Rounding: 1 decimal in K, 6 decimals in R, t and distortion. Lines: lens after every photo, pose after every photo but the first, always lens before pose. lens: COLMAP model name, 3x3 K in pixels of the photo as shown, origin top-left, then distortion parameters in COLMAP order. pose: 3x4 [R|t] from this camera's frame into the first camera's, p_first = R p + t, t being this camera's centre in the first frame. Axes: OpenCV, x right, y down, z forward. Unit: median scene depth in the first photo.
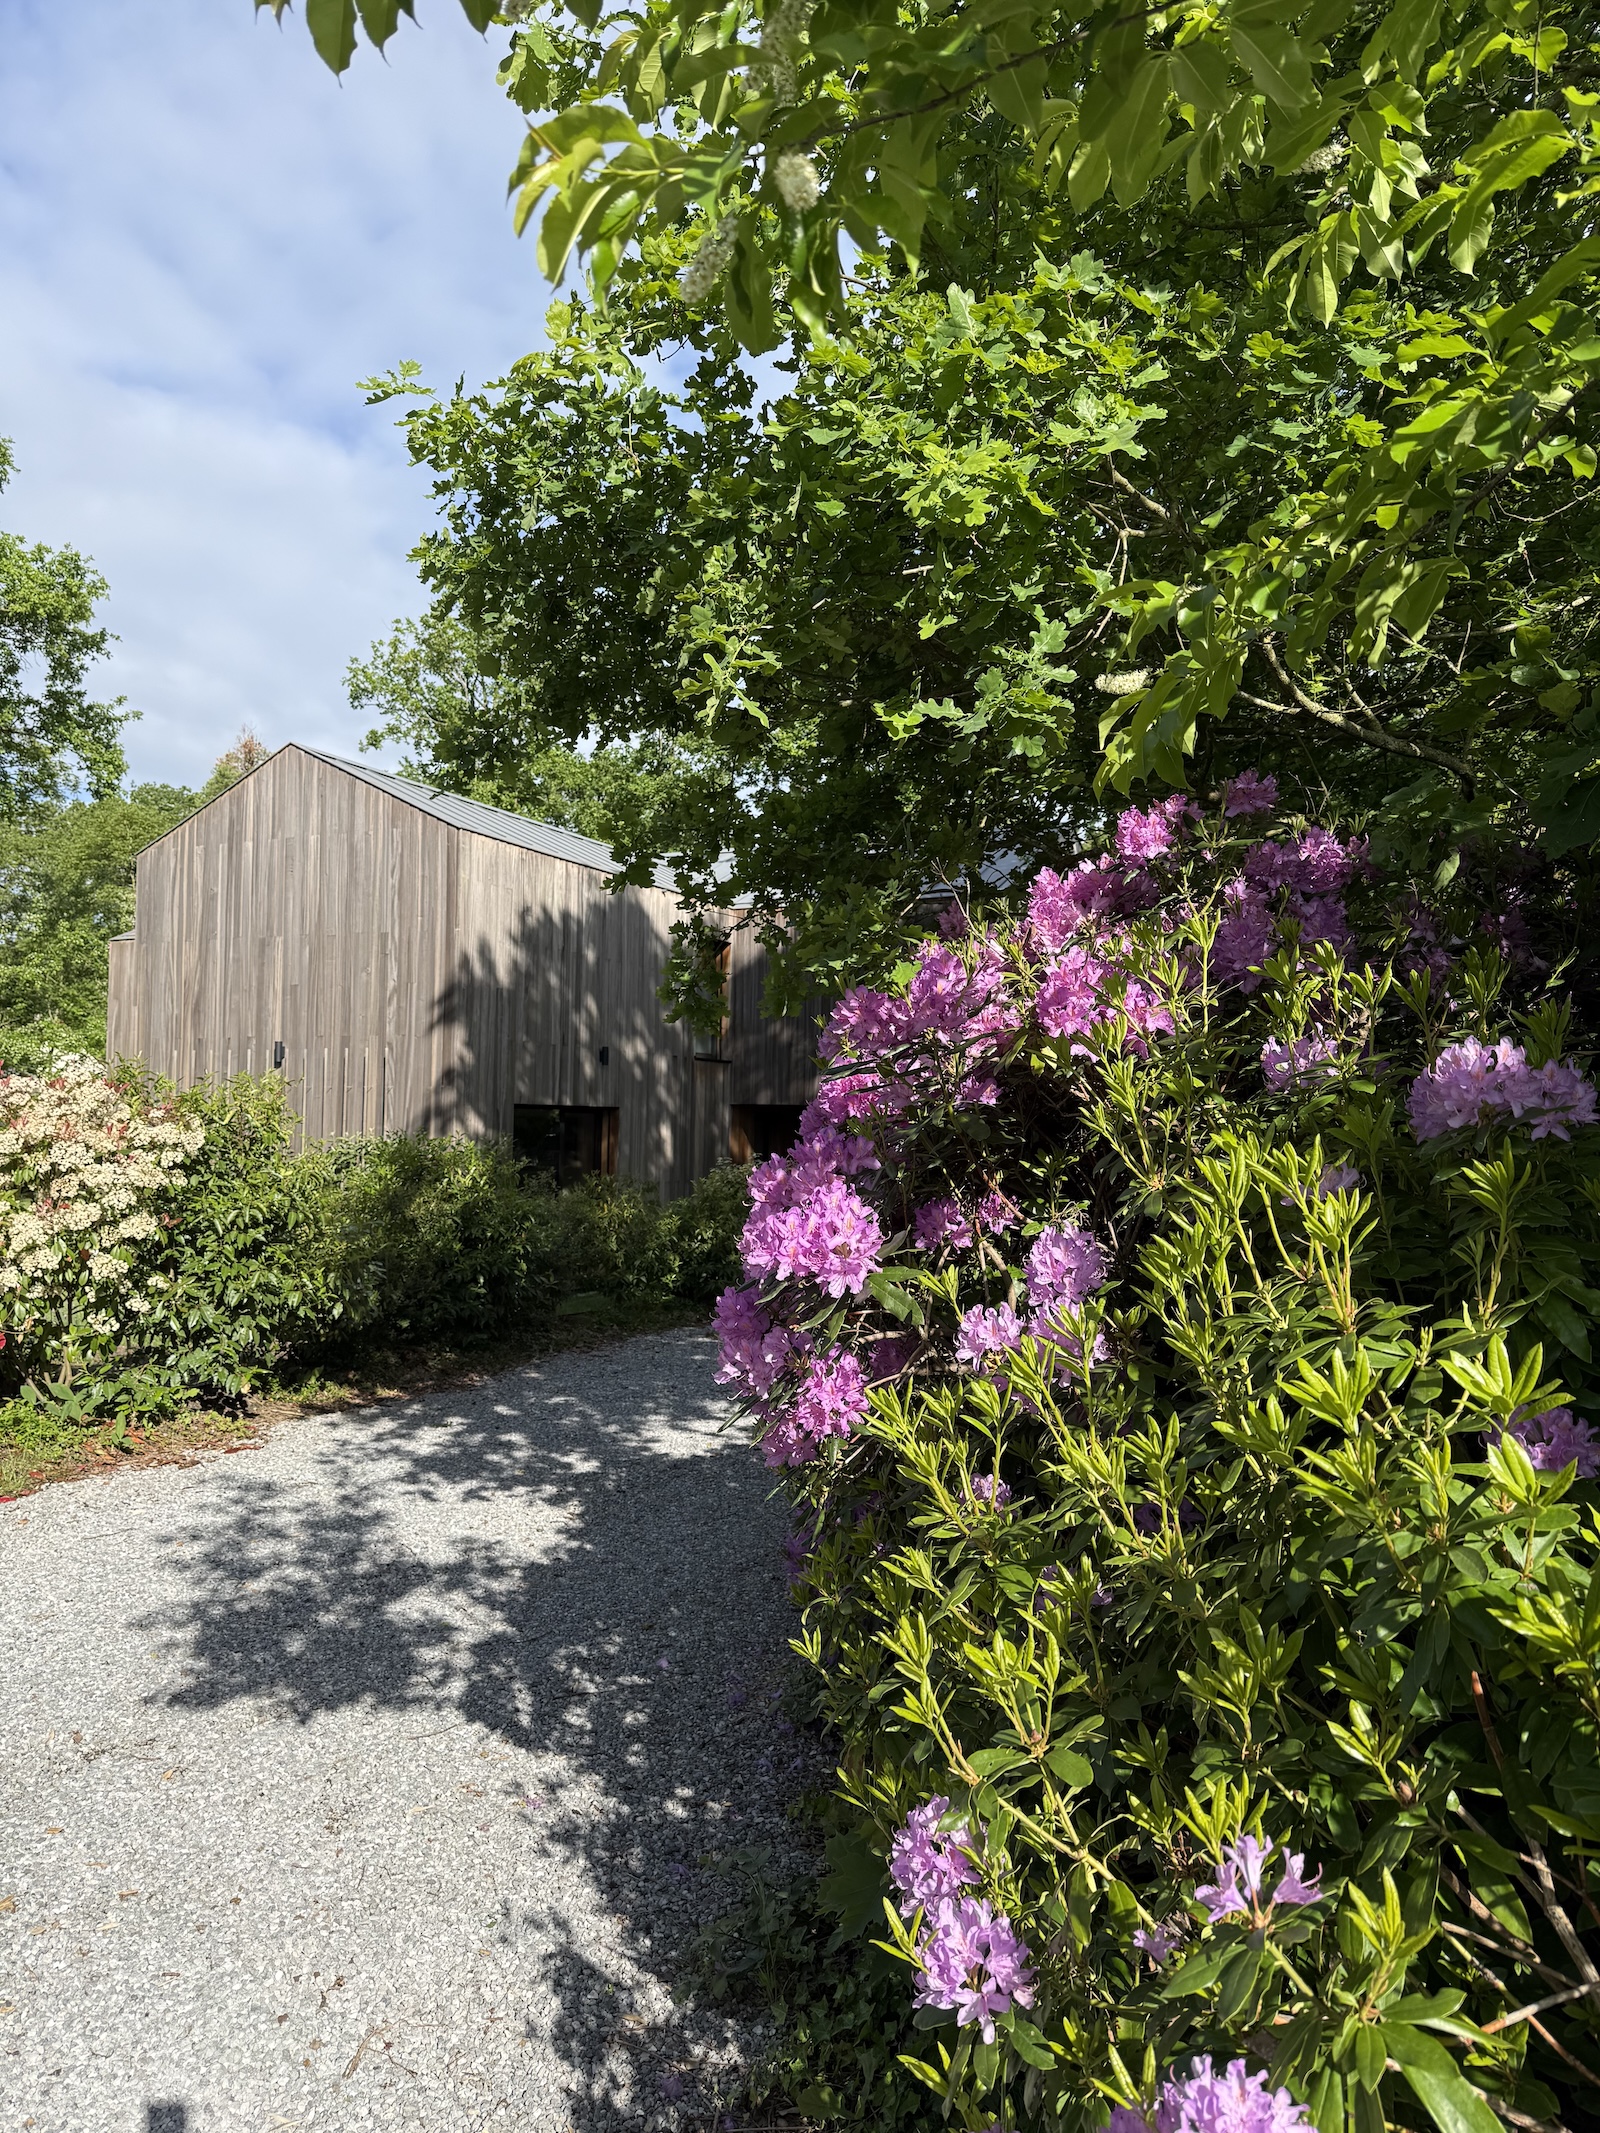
lens RADIAL K [[1477.1, 0, 800.0], [0, 1477.1, 1066.5], [0, 0, 1]] dist [0.030262, -0.005201]
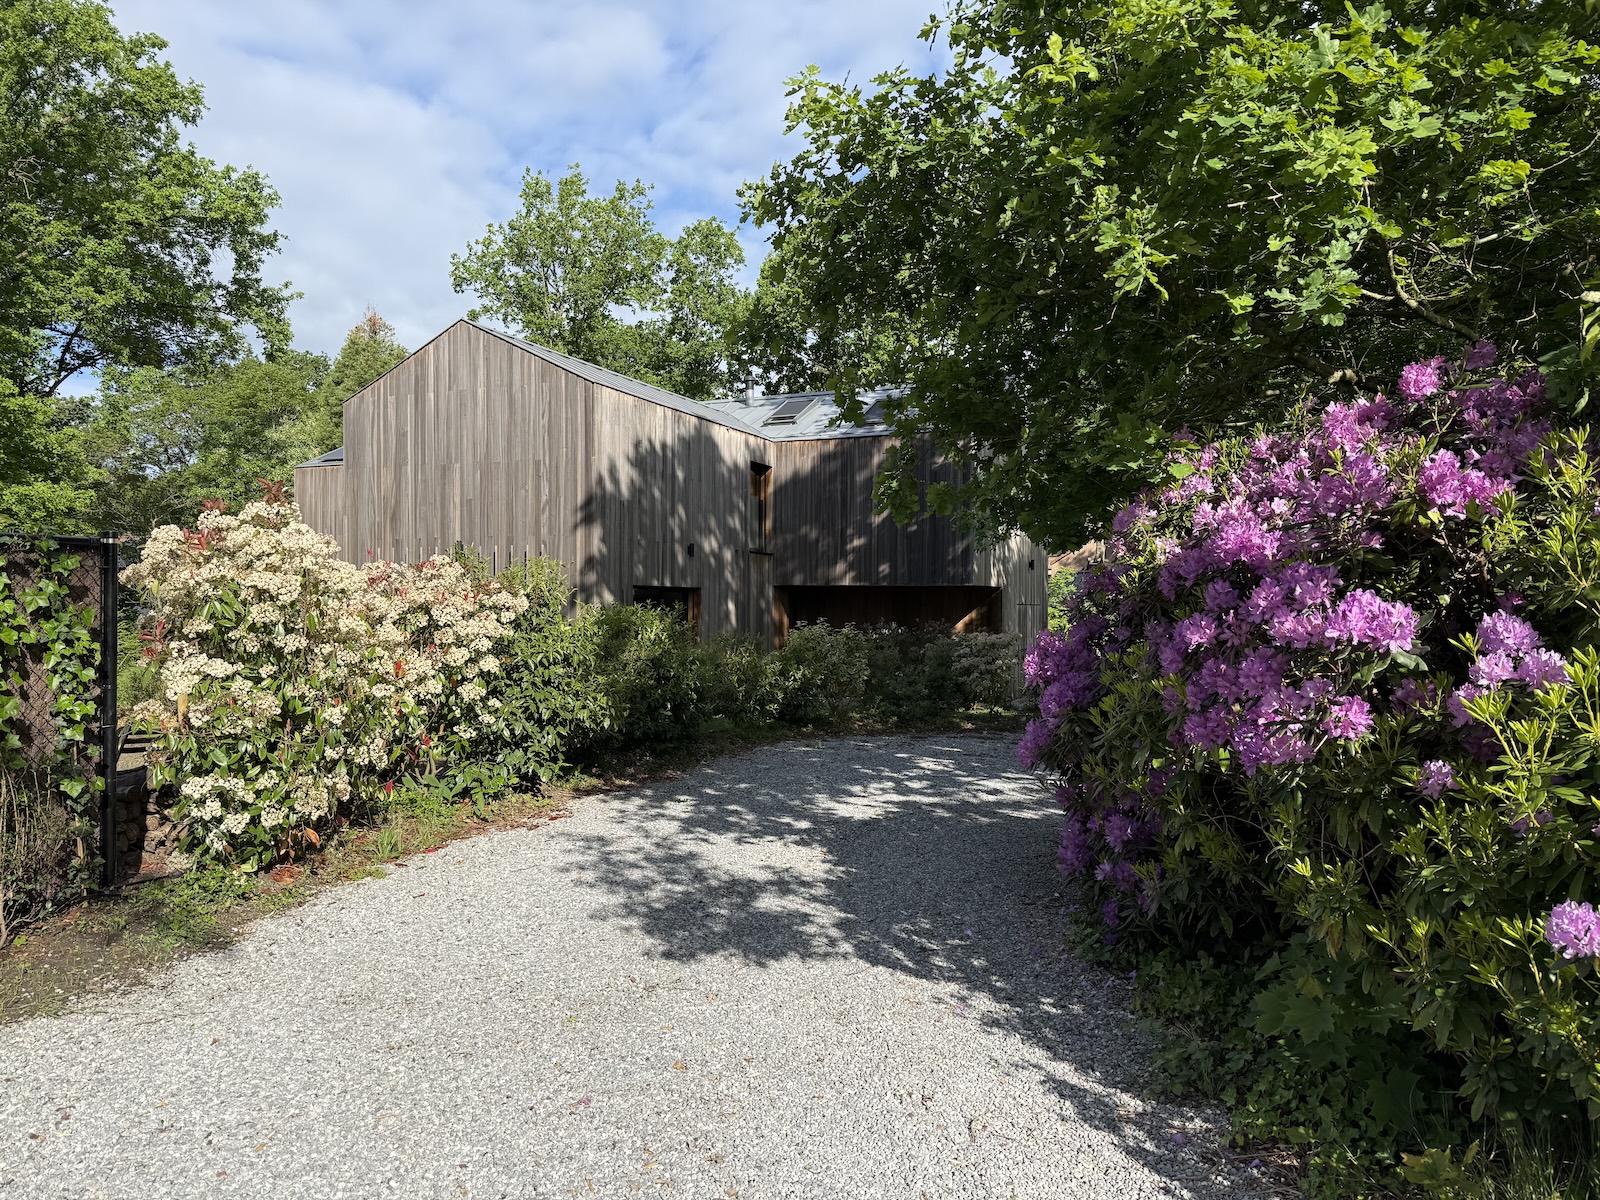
lens RADIAL K [[1123.6, 0, 723.4], [0, 1123.6, 608.9], [0, 0, 1]] dist [0.108686, -0.135046]
pose [[0.999212, -0.012869, 0.037544, -0.153546], [0.011395, 0.999165, 0.039226, 0.008424], [-0.038017, -0.038767, 0.998525, -0.057355]]
